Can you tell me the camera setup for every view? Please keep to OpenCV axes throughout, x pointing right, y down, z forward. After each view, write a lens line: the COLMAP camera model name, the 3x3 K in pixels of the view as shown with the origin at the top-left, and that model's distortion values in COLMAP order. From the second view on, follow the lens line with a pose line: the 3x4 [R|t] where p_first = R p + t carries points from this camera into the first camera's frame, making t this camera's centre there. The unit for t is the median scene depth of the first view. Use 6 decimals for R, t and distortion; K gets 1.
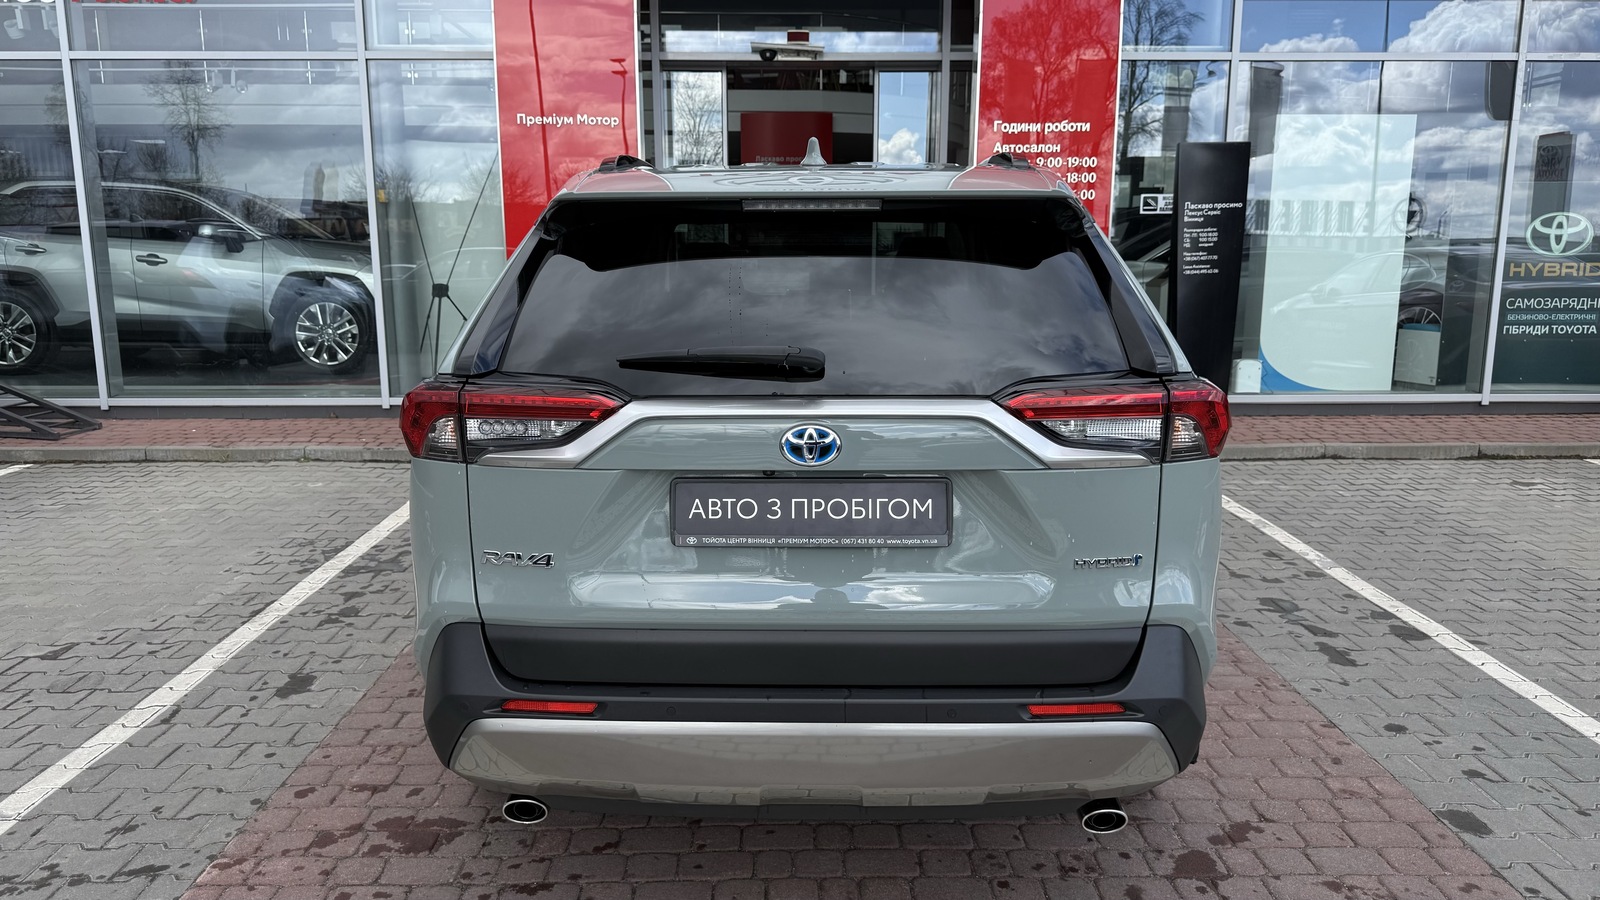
lens RADIAL K [[1136.7, 0, 797.3], [0, 1136.7, 449.4], [0, 0, 1]] dist [0.002064, -0.003764]
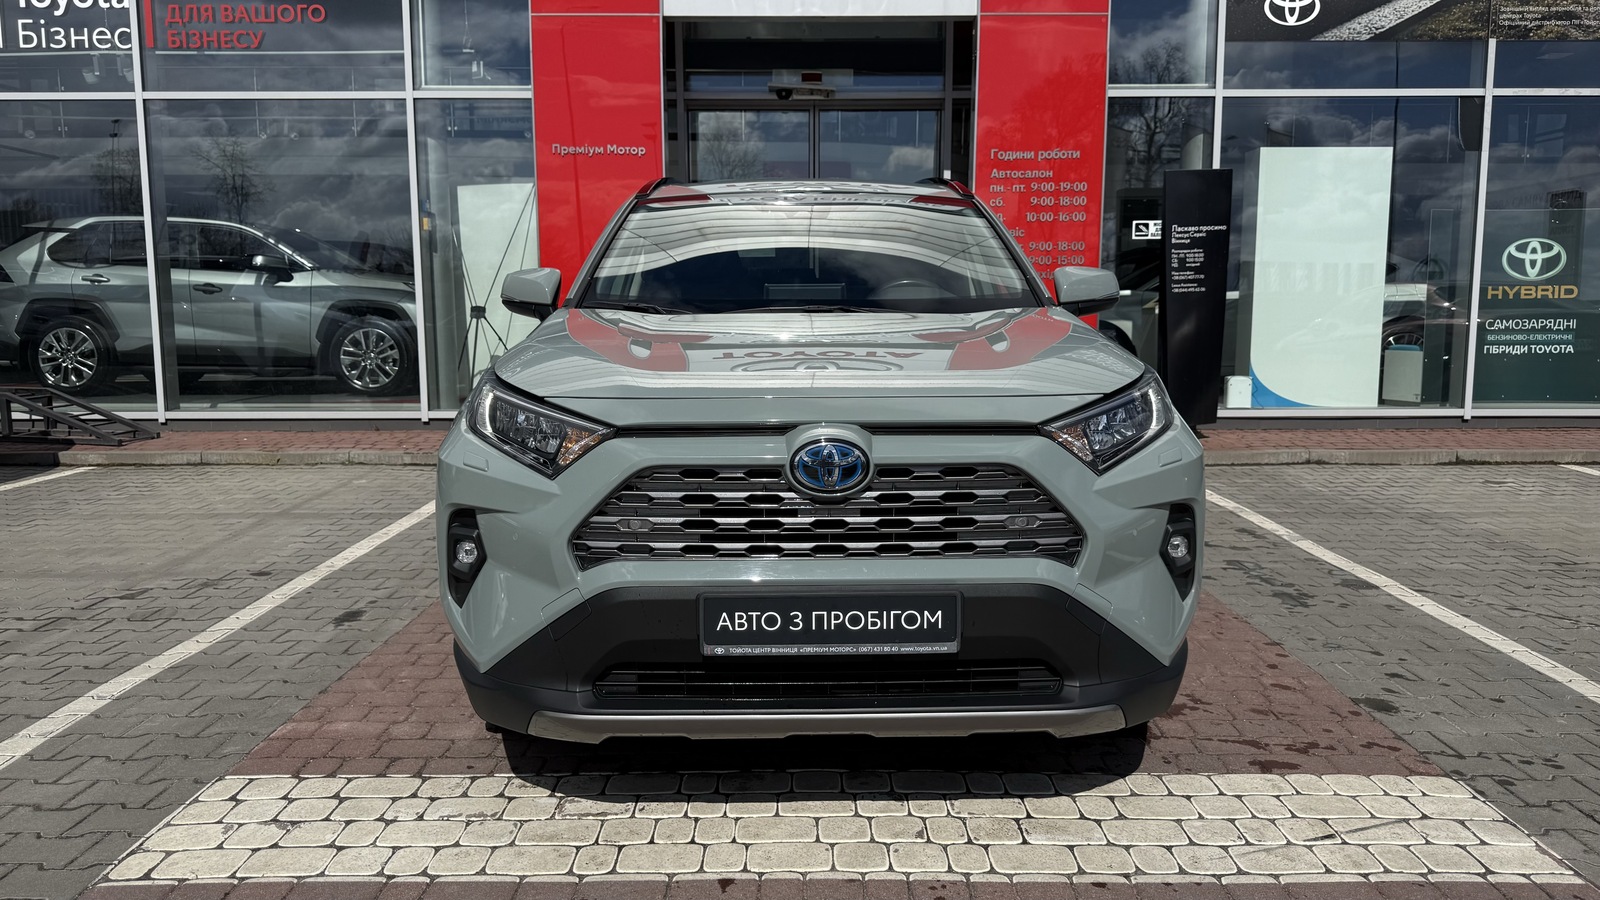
lens RADIAL K [[1135.6, 0, 808.2], [0, 1135.6, 440.7], [0, 0, 1]] dist [0.009723, -0.012020]
pose [[0.999896, 0.000529, -0.014408, 0.014930], [-0.001437, 0.998006, -0.063103, 0.057941], [0.014346, 0.063117, 0.997903, -0.066182]]
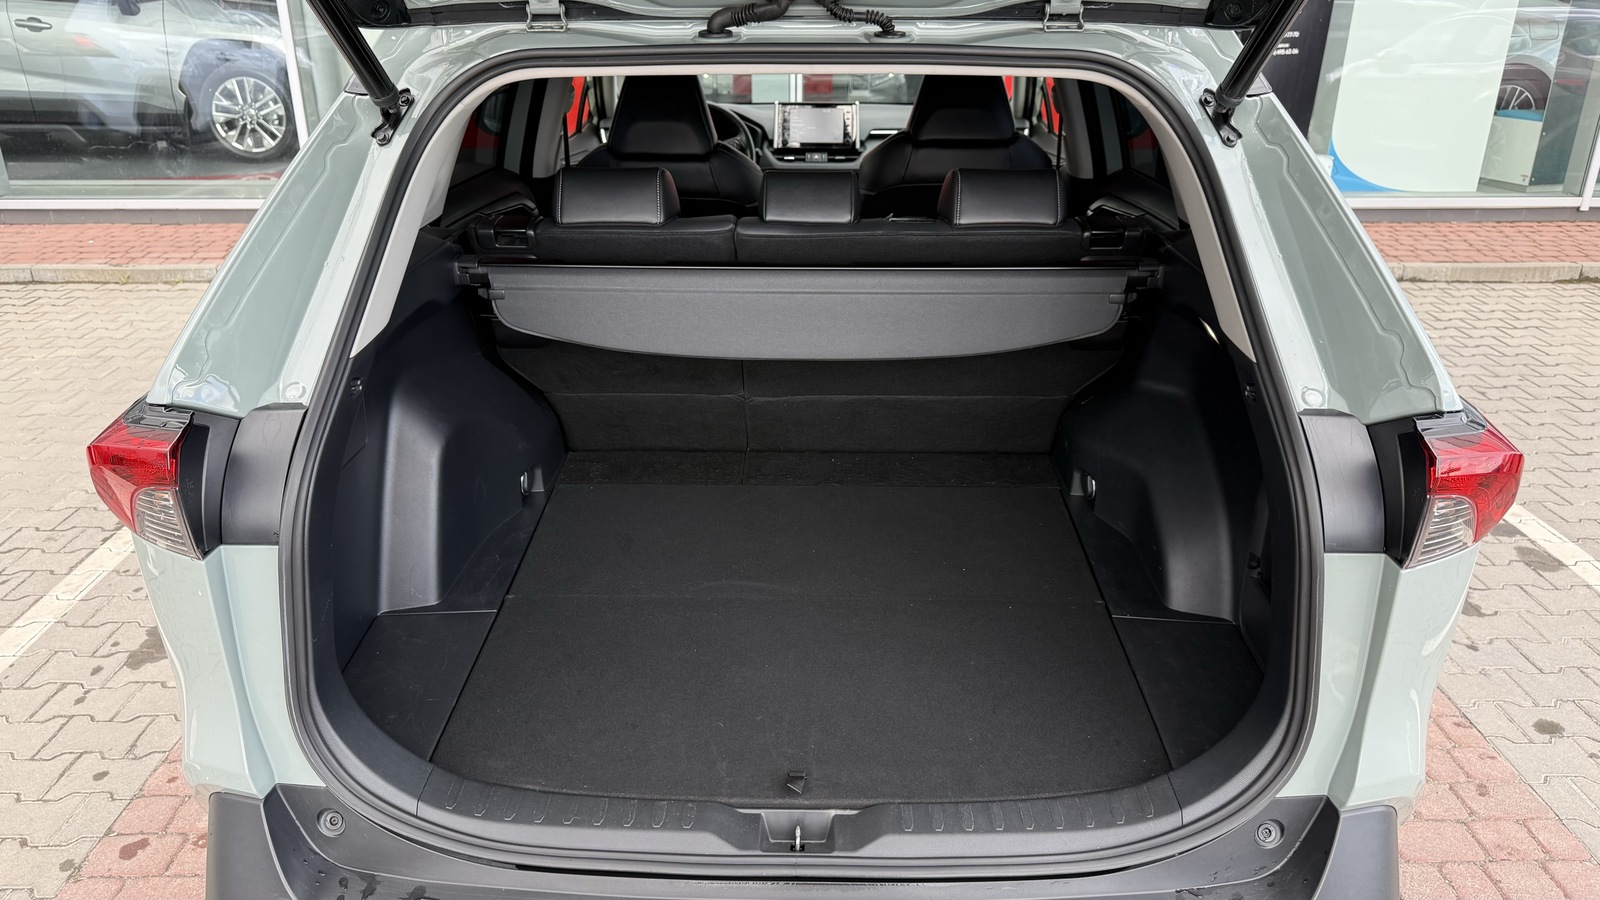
lens RADIAL K [[1133.1, 0, 800.0], [0, 1133.1, 450.0], [0, 0, 1]] dist [0.018998, -0.025278]
pose [[0.999992, 0.001928, 0.003629, 0.003708], [-0.002659, 0.976929, 0.213549, -0.053969], [-0.003133, -0.213557, 0.976926, 0.139475]]
